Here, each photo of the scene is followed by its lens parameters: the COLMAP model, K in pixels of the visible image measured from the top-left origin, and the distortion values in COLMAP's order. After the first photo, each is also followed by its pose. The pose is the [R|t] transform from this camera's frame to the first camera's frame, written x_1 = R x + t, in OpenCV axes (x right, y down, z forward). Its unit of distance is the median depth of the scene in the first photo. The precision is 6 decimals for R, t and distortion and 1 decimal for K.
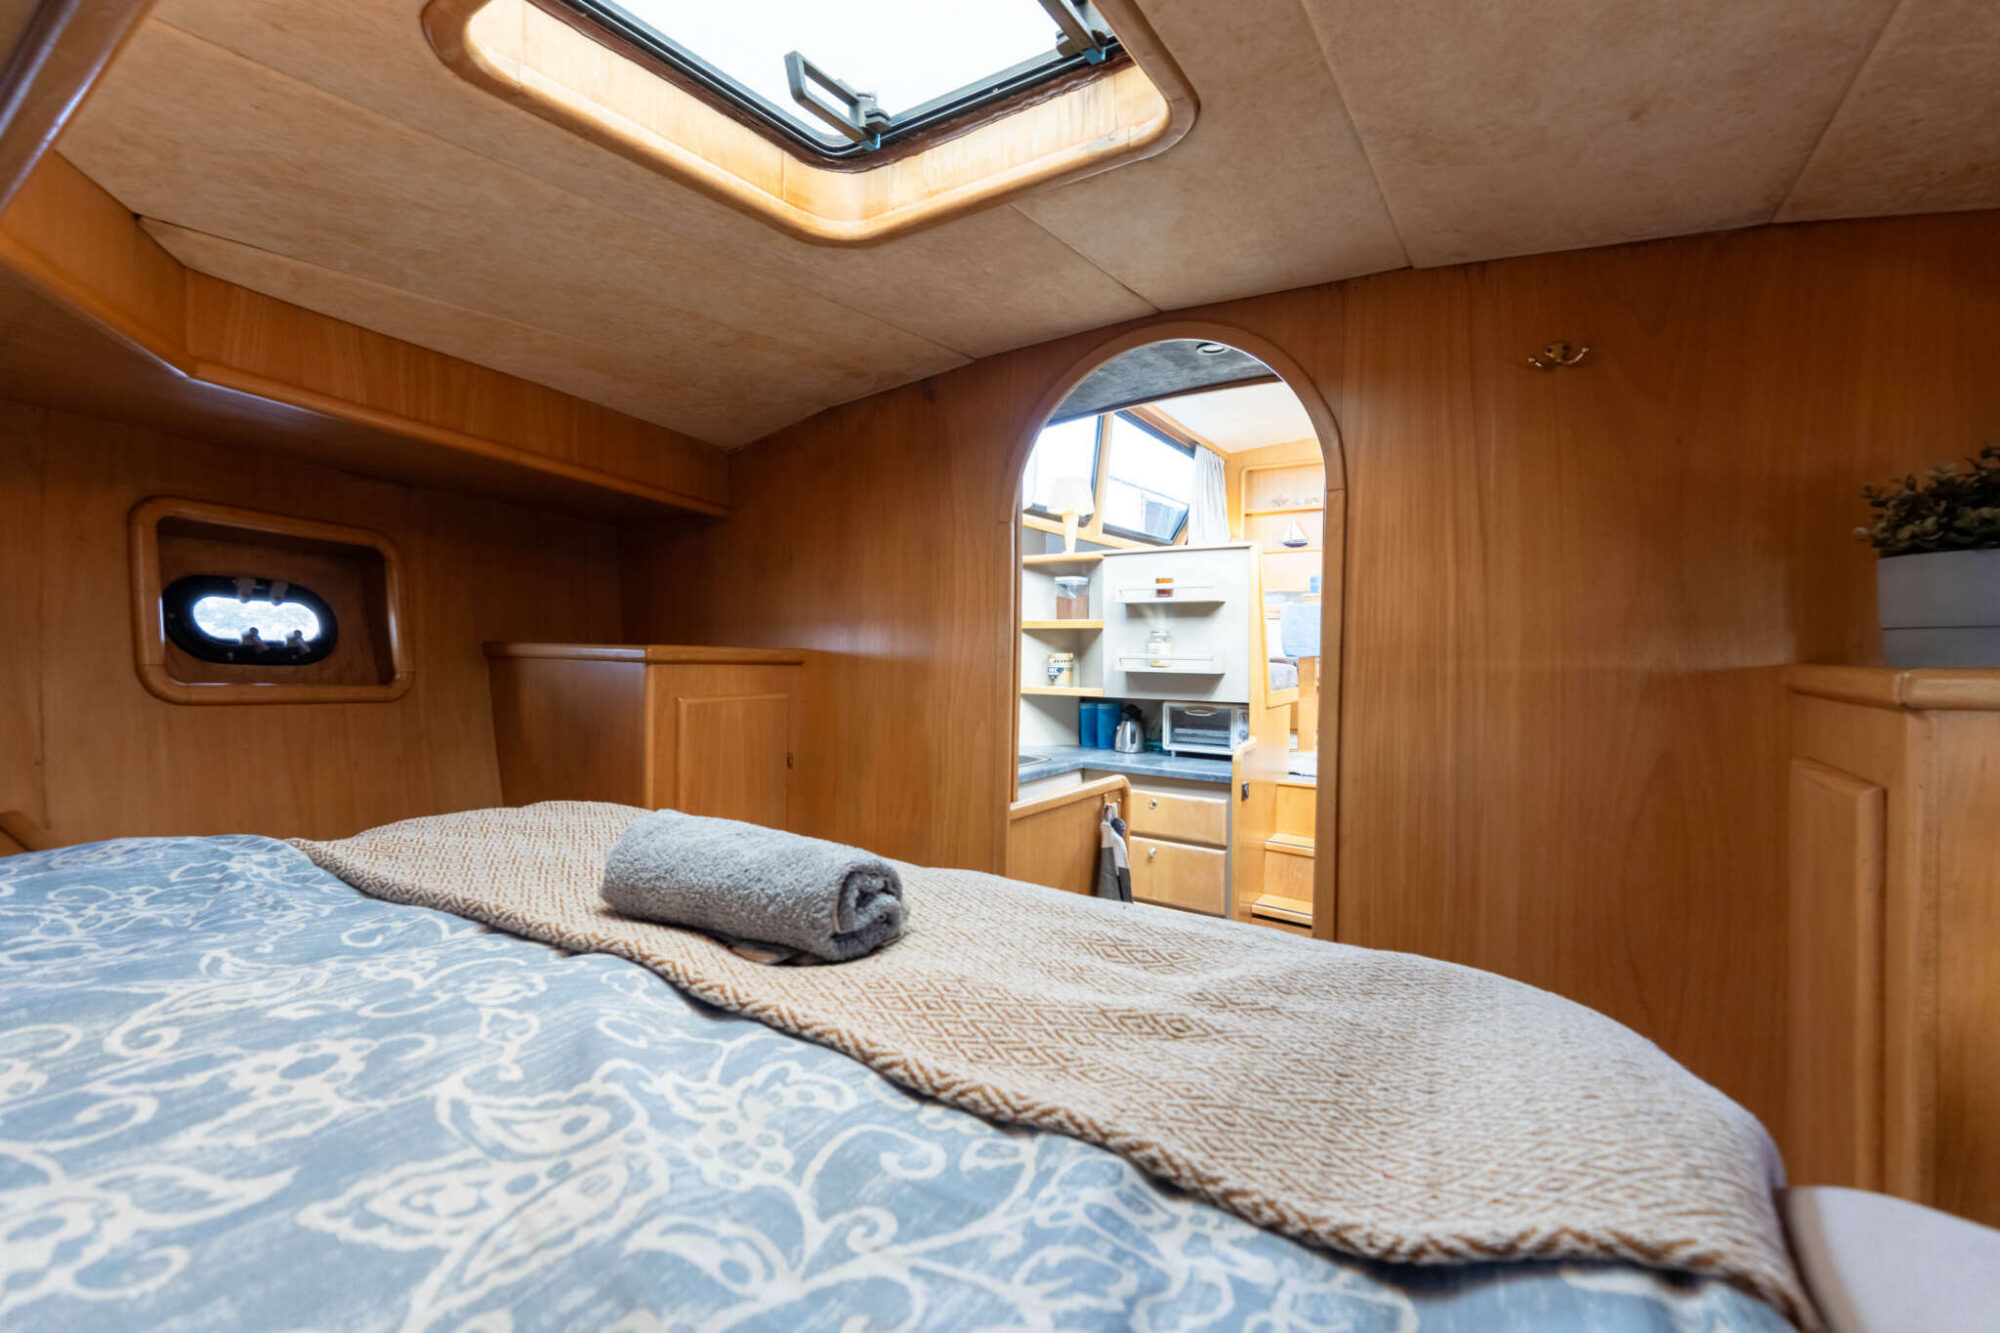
lens RADIAL K [[851.1, 0, 995.2], [0, 851.1, 654.9], [0, 0, 1]] dist [-0.001485, -0.000221]
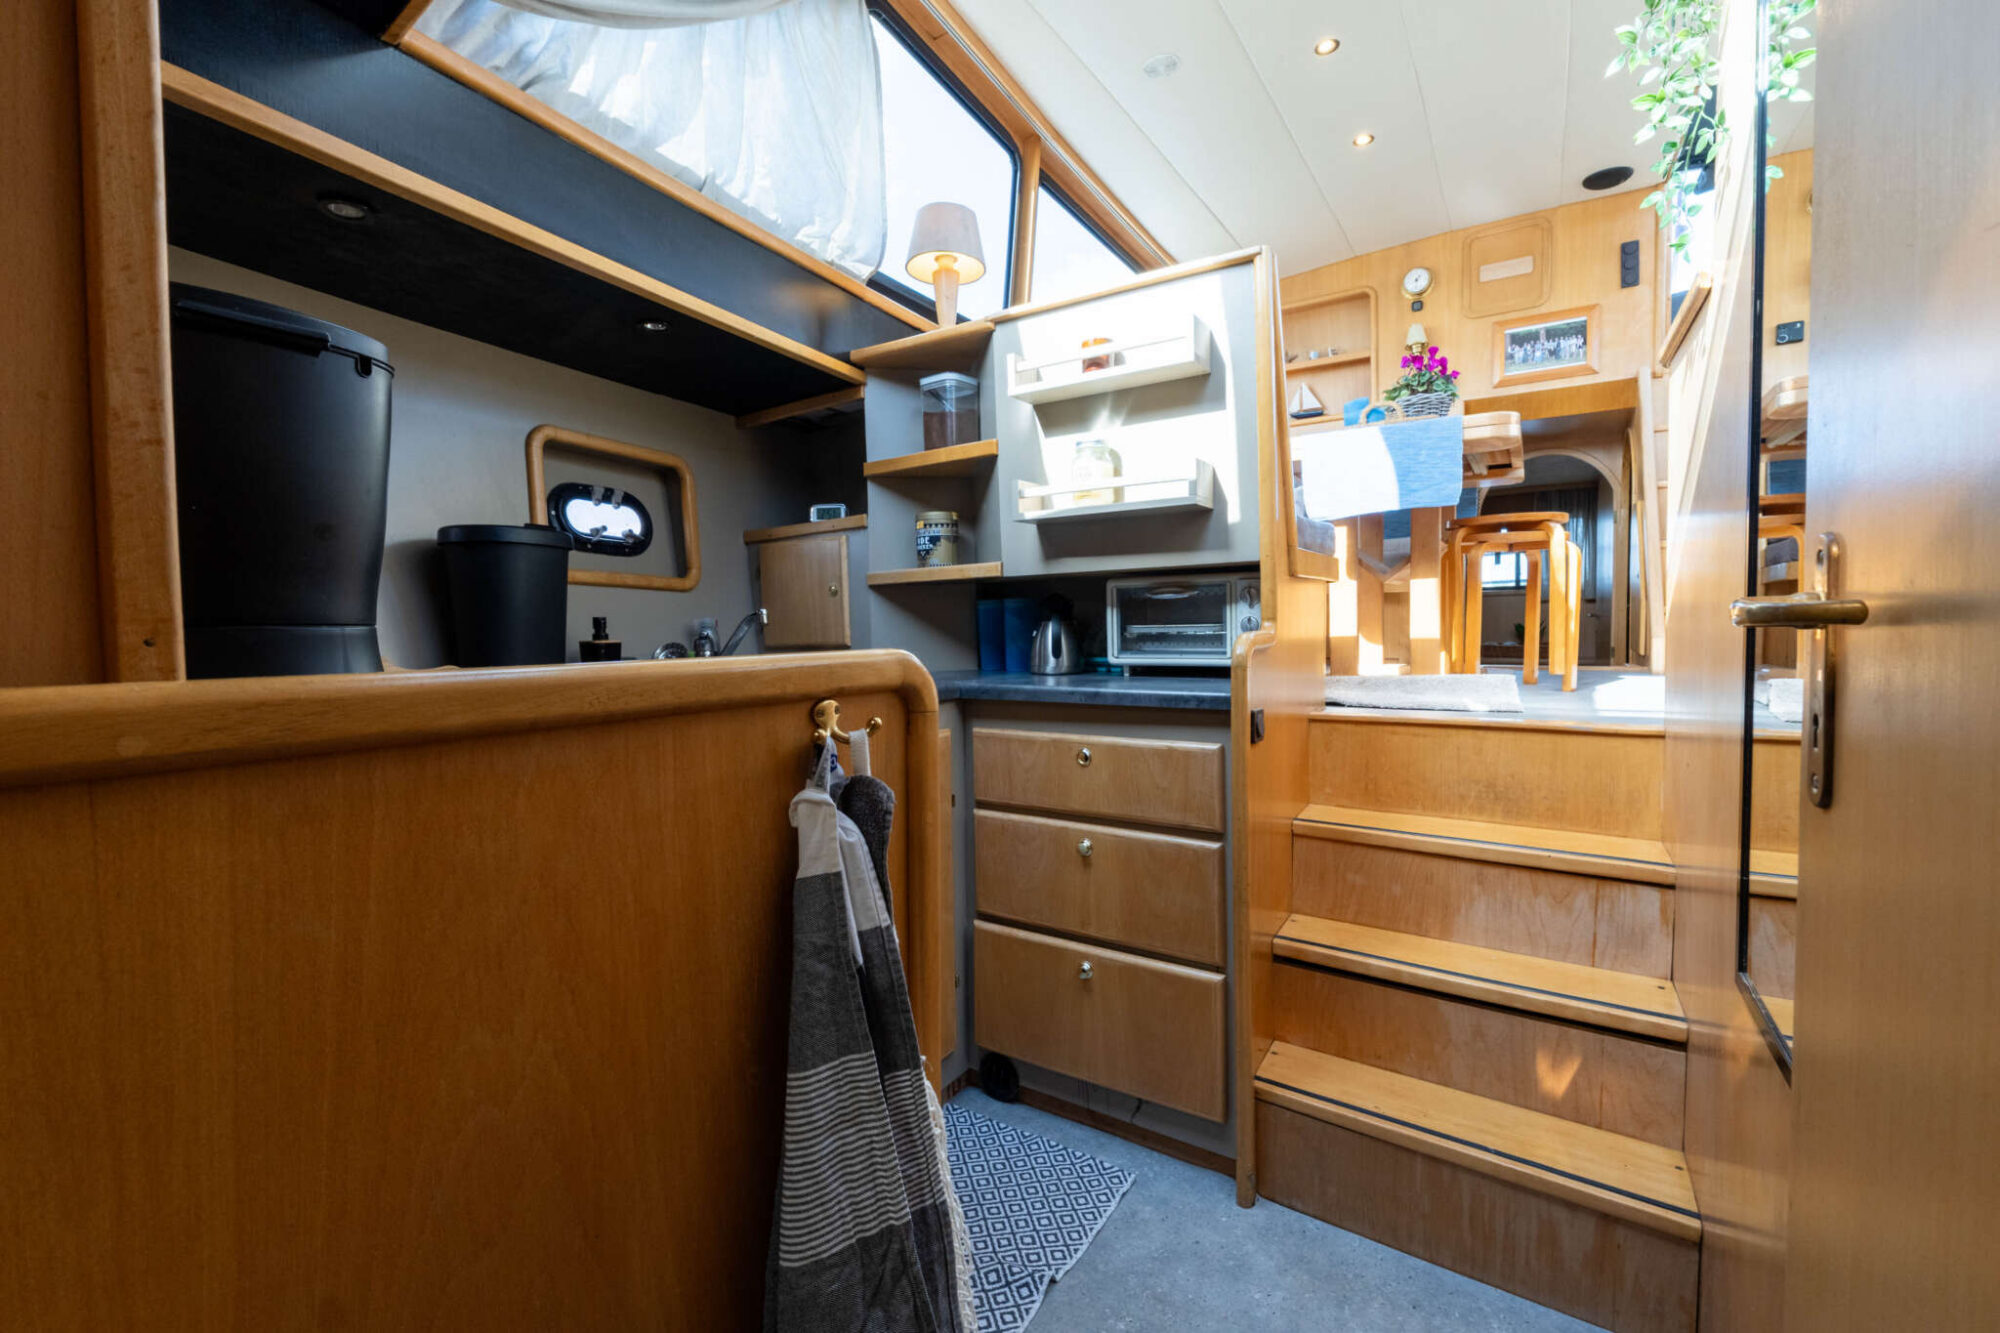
lens RADIAL K [[851.1, 0, 995.2], [0, 851.1, 654.9], [0, 0, 1]] dist [-0.001485, -0.000221]
pose [[0.999560, -0.029050, 0.006074, 0.121971], [0.028887, 0.999262, 0.025310, 0.090578], [-0.006805, -0.025123, 0.999661, 0.444390]]
